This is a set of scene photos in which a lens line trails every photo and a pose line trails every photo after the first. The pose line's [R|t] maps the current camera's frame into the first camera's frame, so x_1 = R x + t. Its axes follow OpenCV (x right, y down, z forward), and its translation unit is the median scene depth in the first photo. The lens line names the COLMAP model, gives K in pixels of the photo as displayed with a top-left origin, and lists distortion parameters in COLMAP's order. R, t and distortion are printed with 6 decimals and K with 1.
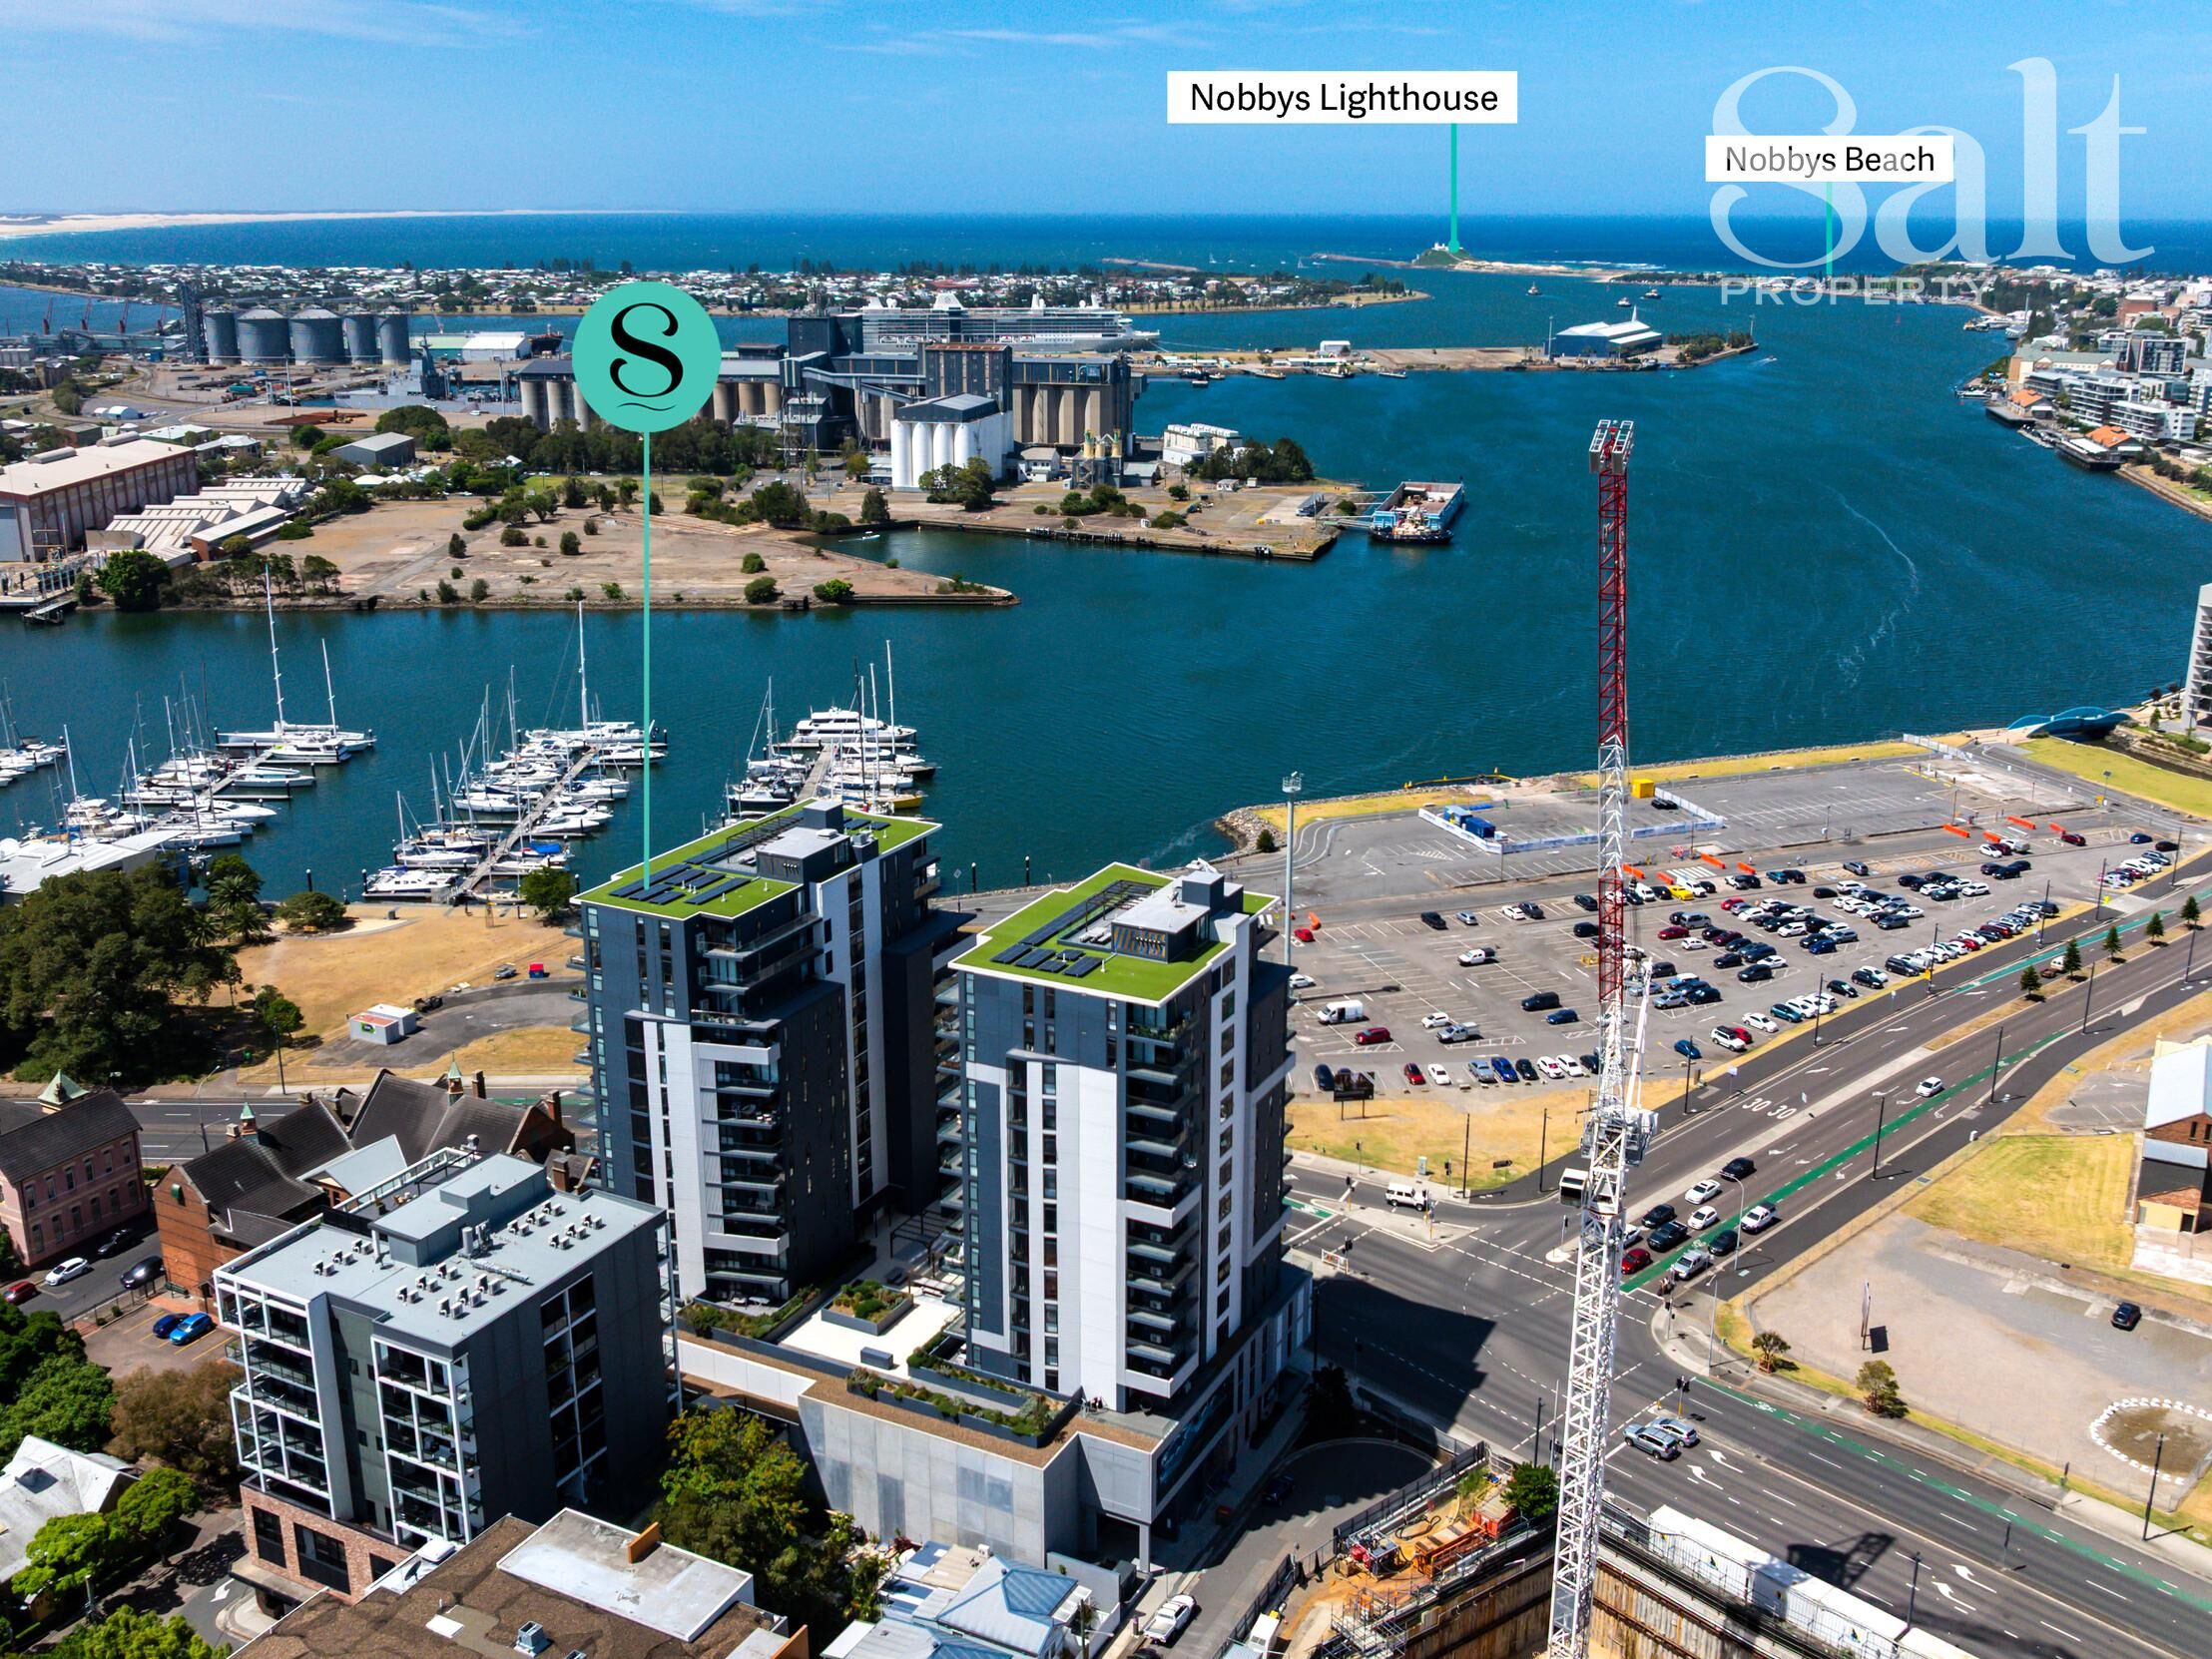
lens RADIAL K [[2091.2, 0, 1114.7], [0, 2091.2, 818.5], [0, 0, 1]] dist [-0.020140, 0.000000]
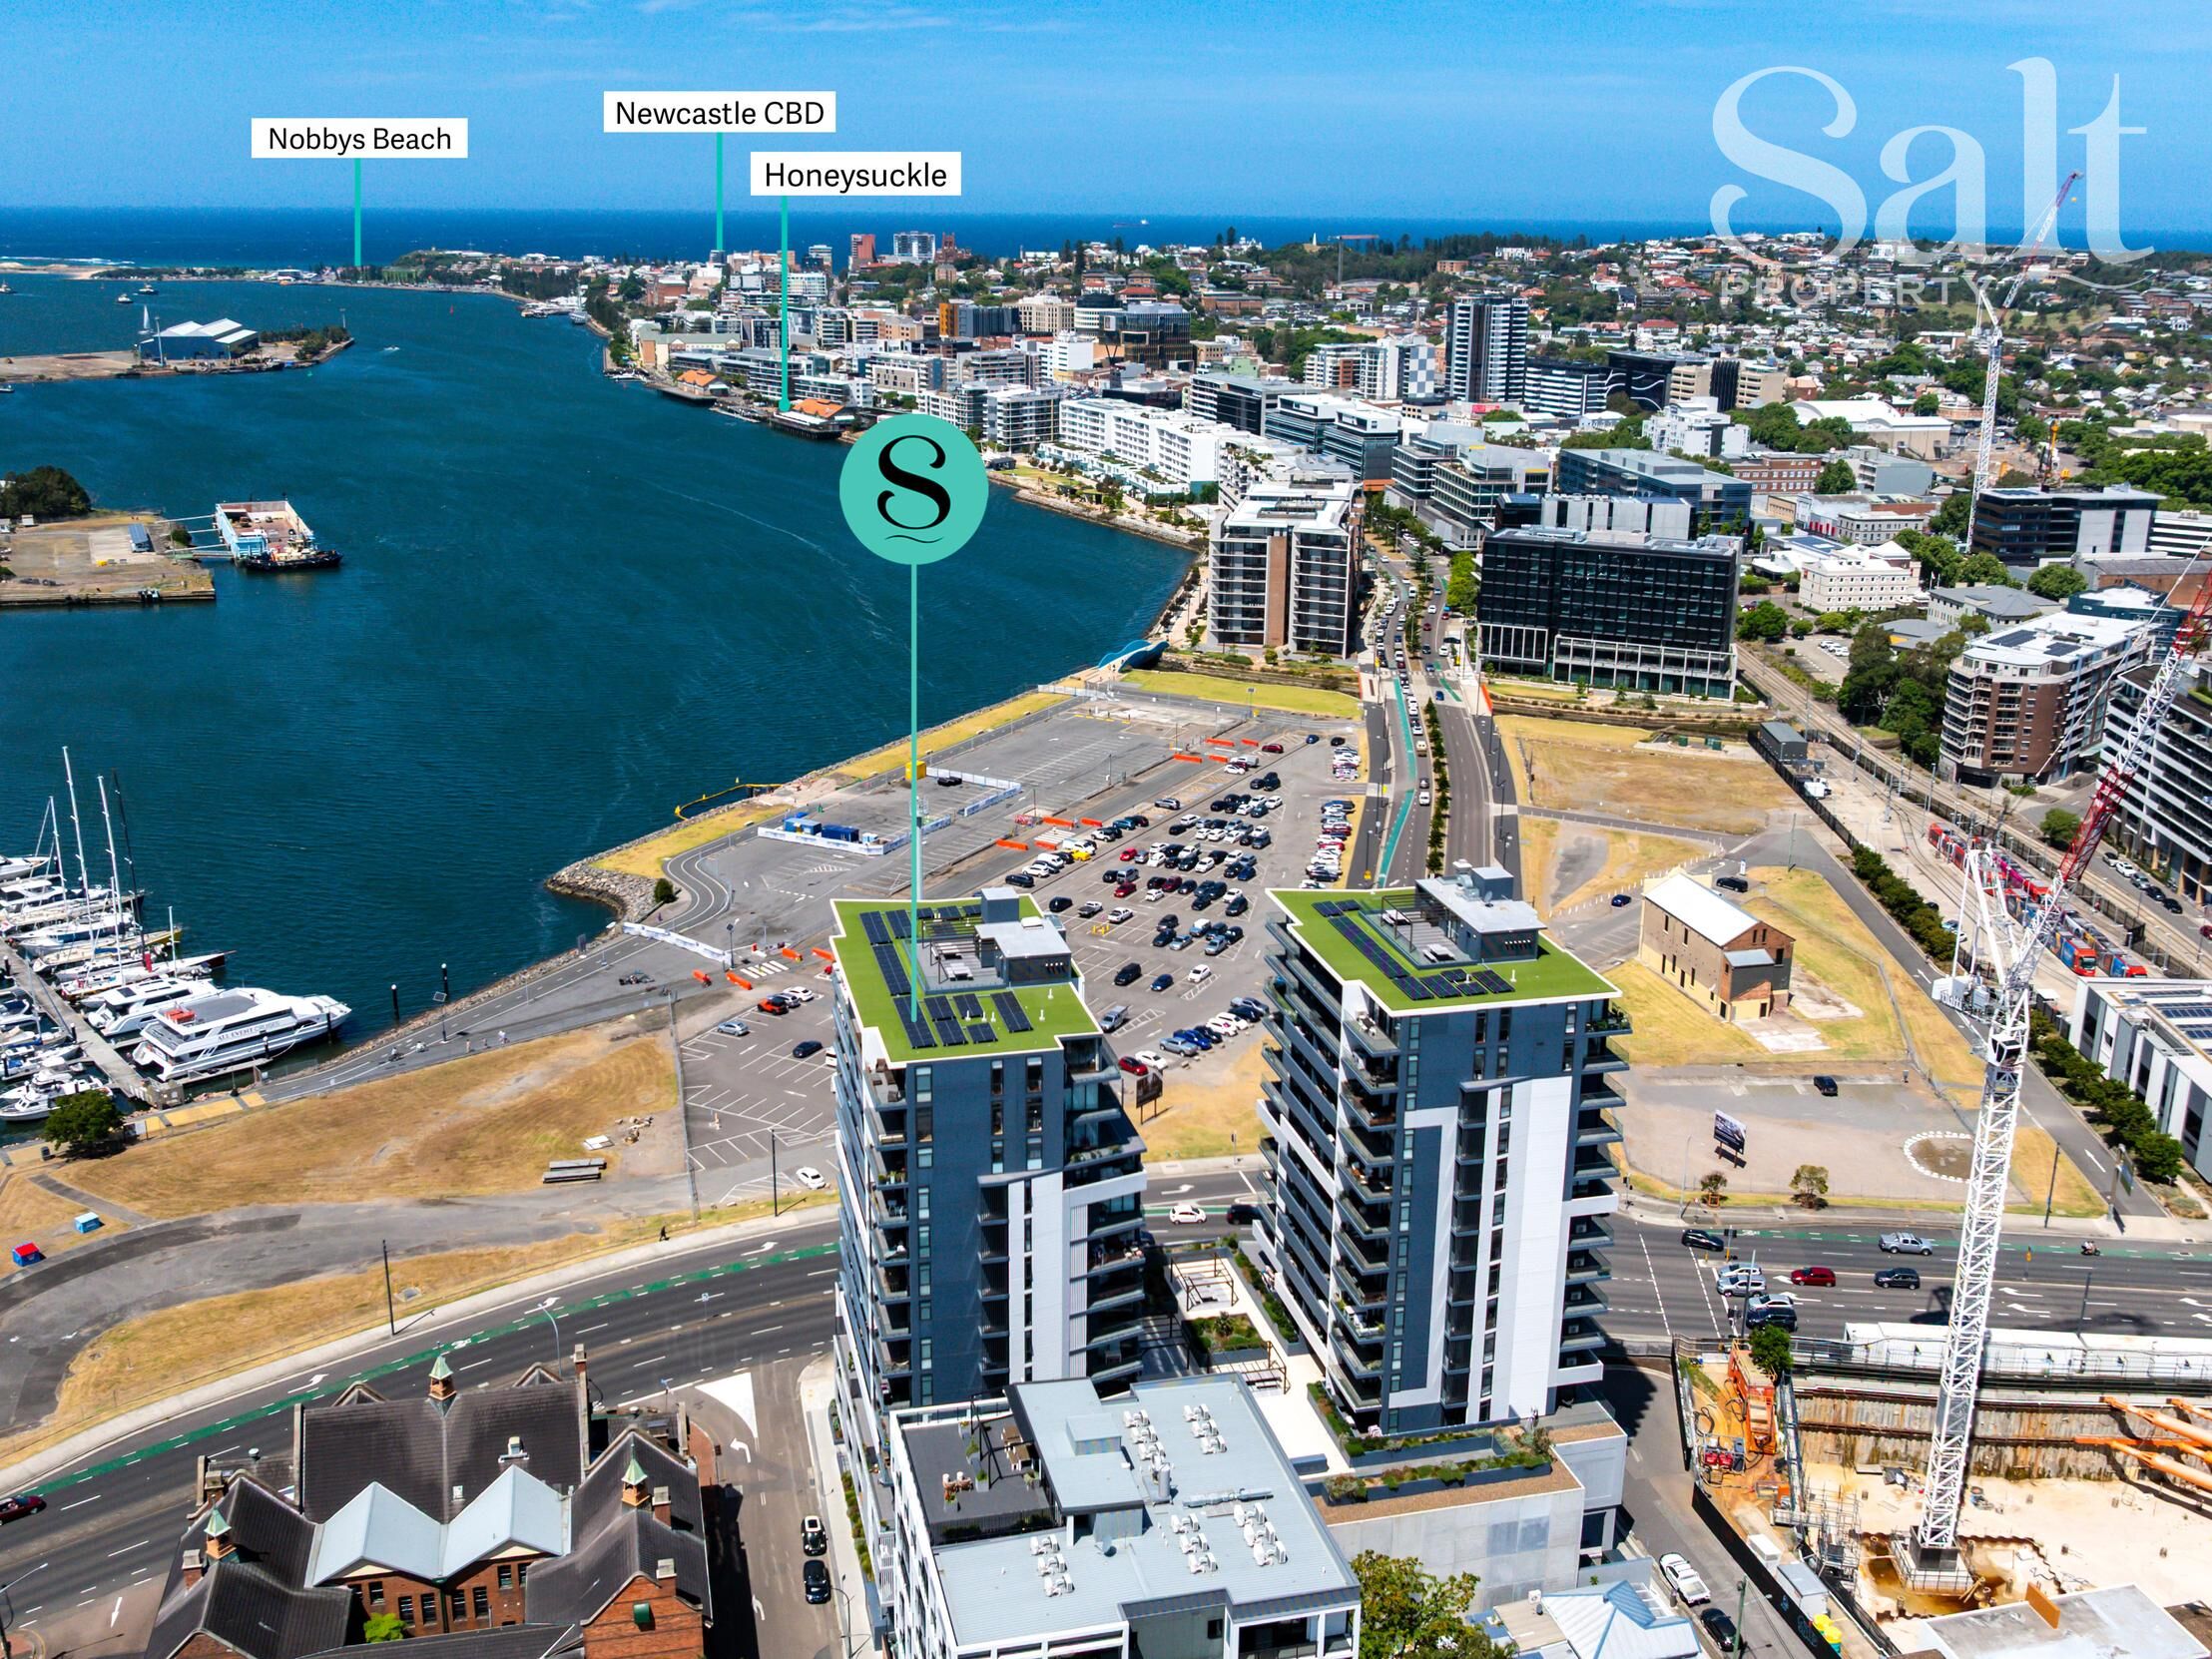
lens RADIAL K [[2091.2, 0, 1114.1], [0, 2091.2, 785.2], [0, 0, 1]] dist [-0.020140, 0.000000]
pose [[0.751103, -0.170307, 0.637840, -0.380827], [0.177102, 0.982719, 0.053842, -0.052268], [-0.635987, 0.072521, 0.768285, 0.178847]]
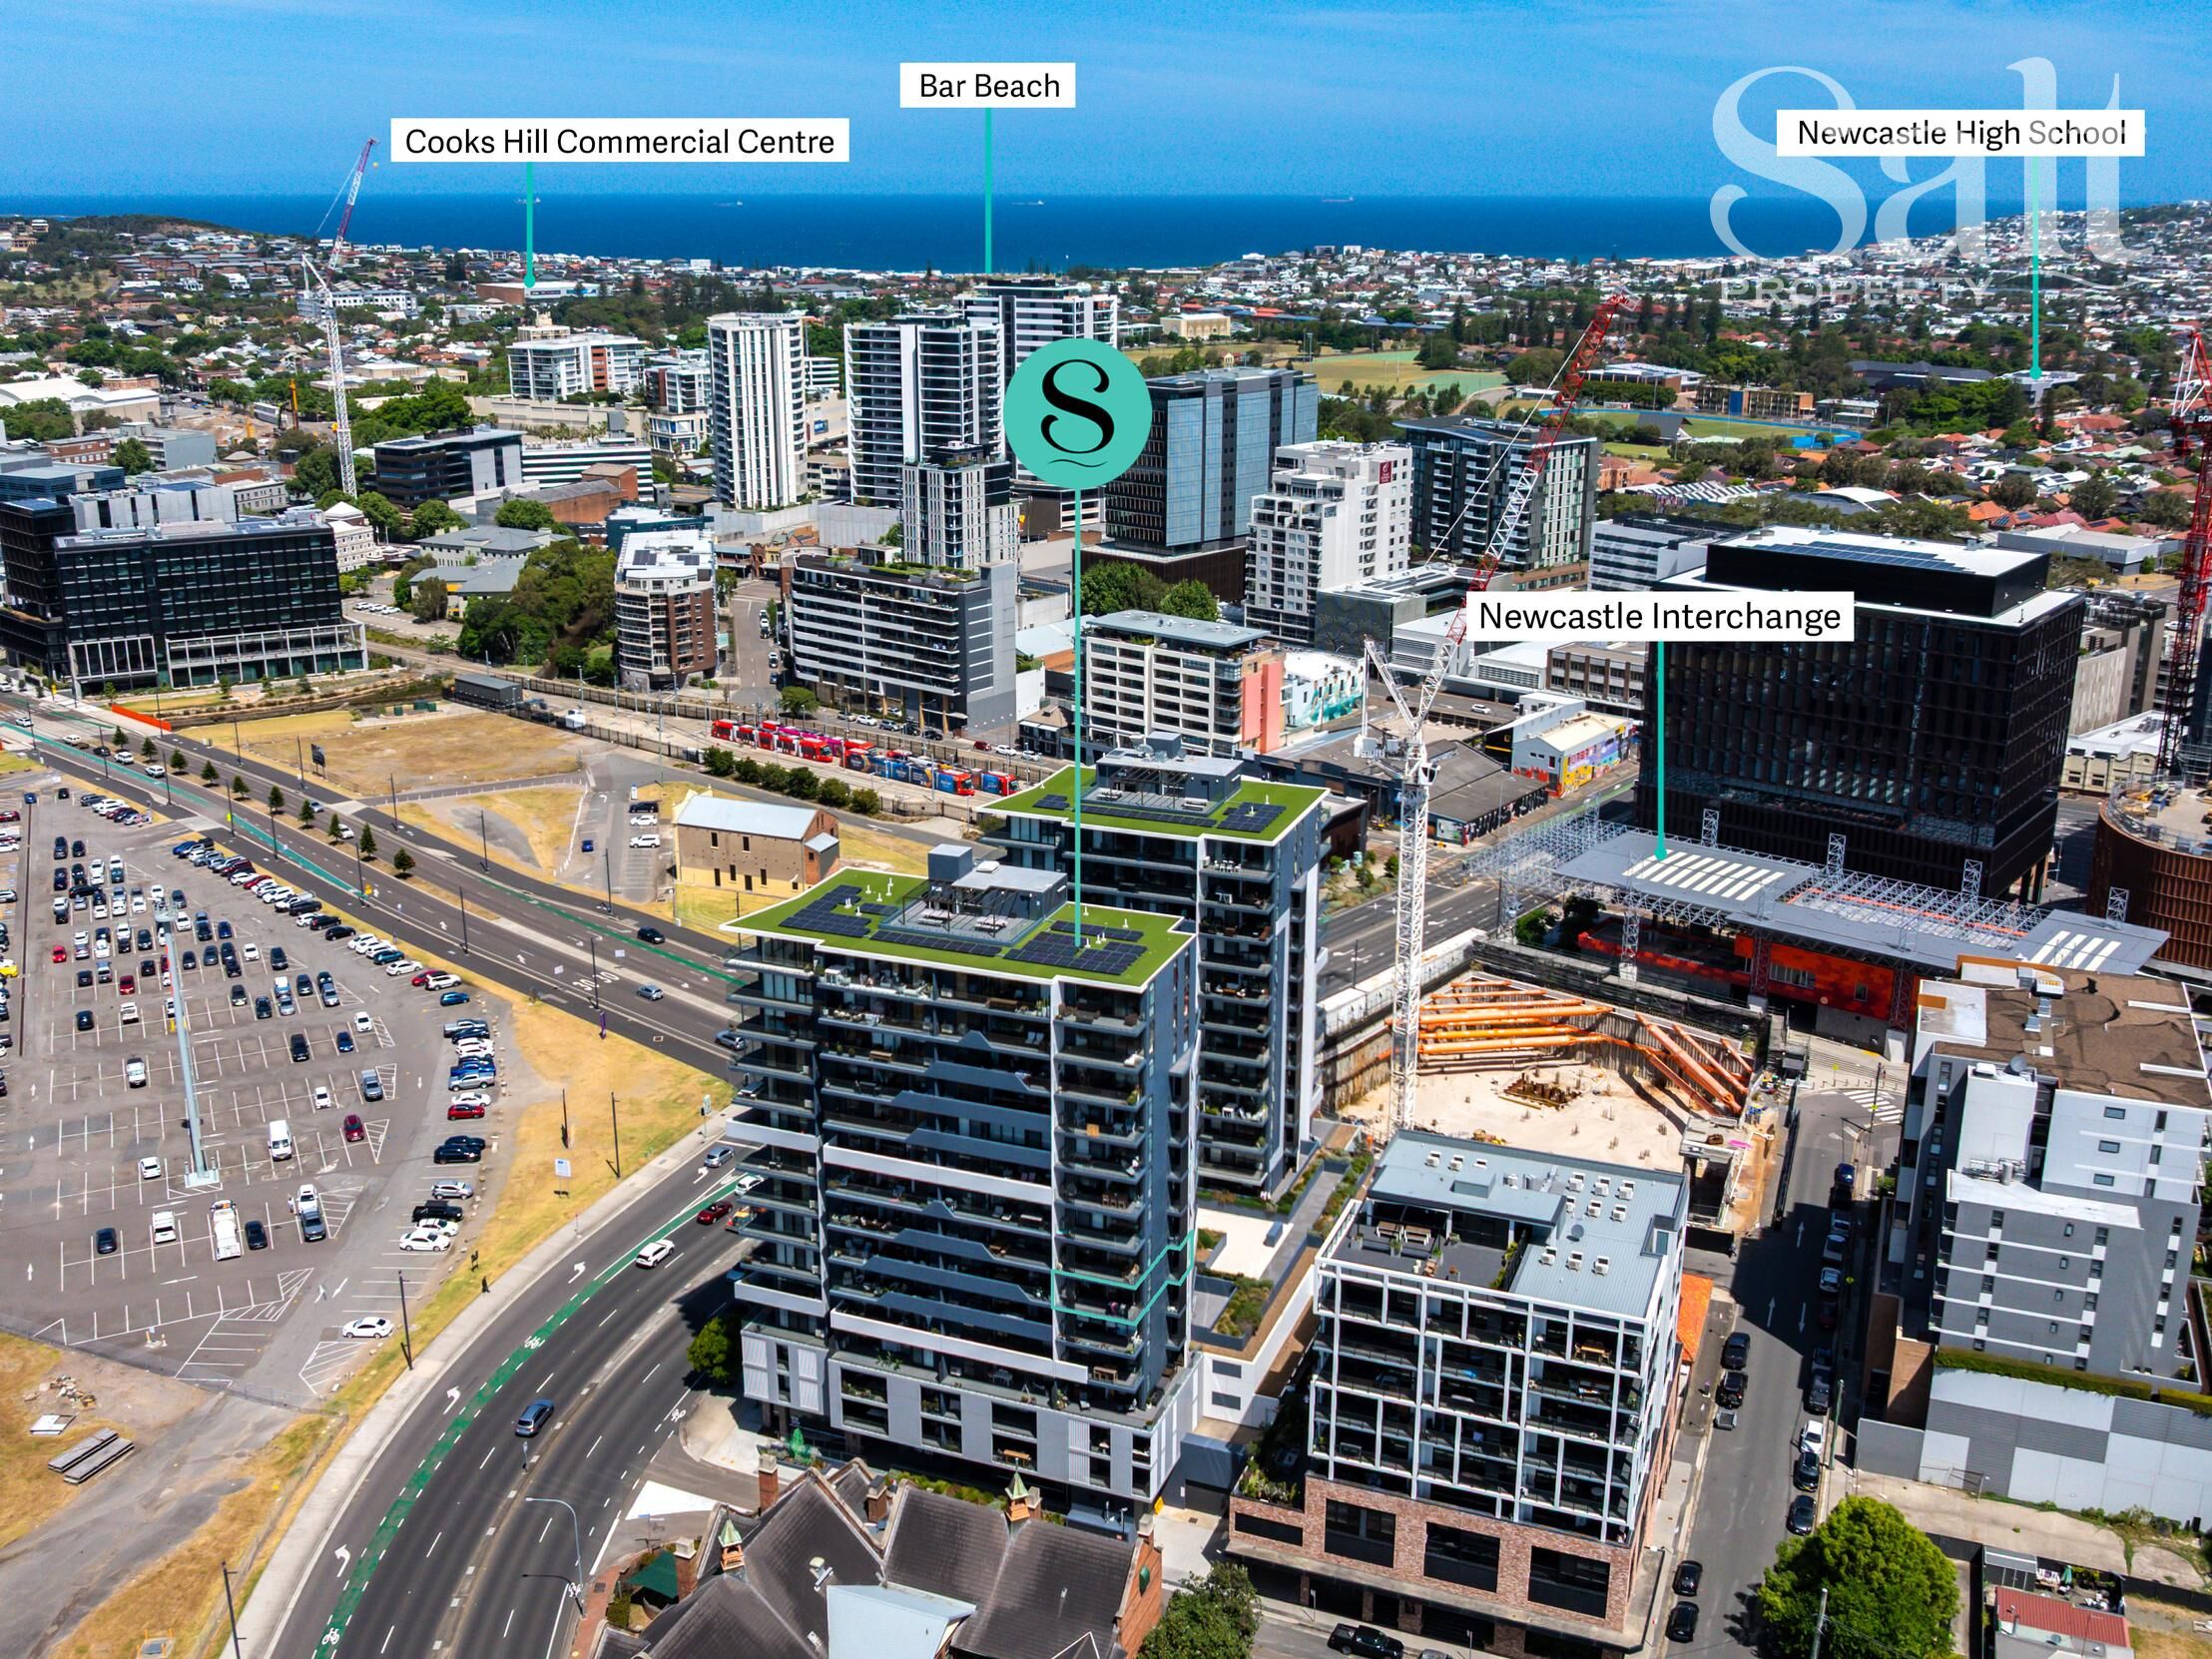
lens RADIAL K [[2091.2, 0, 1105.2], [0, 2091.2, 840.5], [0, 0, 1]] dist [-0.020140, 0.000000]
pose [[-0.097939, -0.299978, 0.948905, -0.575988], [0.280521, 0.906505, 0.315527, -0.157661], [-0.954838, 0.297090, -0.004633, 0.553589]]
